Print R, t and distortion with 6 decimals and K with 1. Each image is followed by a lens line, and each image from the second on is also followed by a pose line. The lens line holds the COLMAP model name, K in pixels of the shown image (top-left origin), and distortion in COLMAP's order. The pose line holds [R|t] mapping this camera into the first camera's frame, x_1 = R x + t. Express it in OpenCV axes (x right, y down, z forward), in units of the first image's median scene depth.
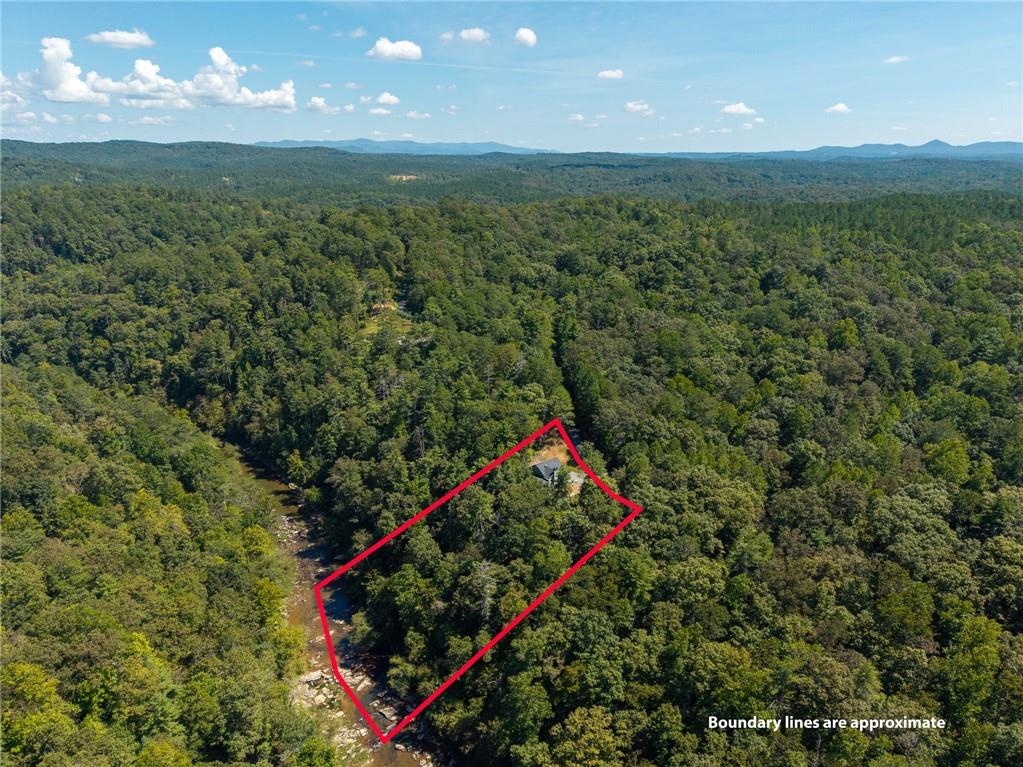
lens RADIAL K [[683.0, 0, 516.5], [0, 683.0, 382.3], [0, 0, 1]] dist [0.035851, -0.035638]
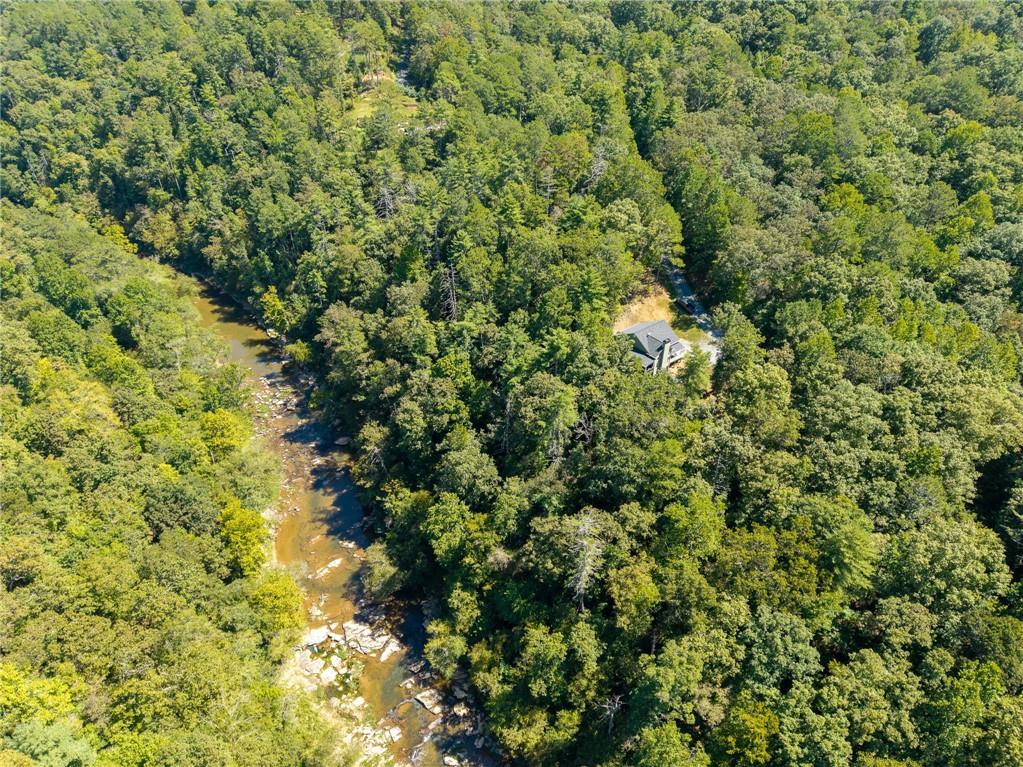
lens RADIAL K [[683.0, 0, 509.3], [0, 683.0, 390.9], [0, 0, 1]] dist [0.035851, -0.035638]
pose [[0.999983, 0.005826, -0.000848, -0.082588], [-0.005319, 0.955747, 0.294141, -0.015523], [0.002524, -0.294131, 0.955762, 0.334138]]
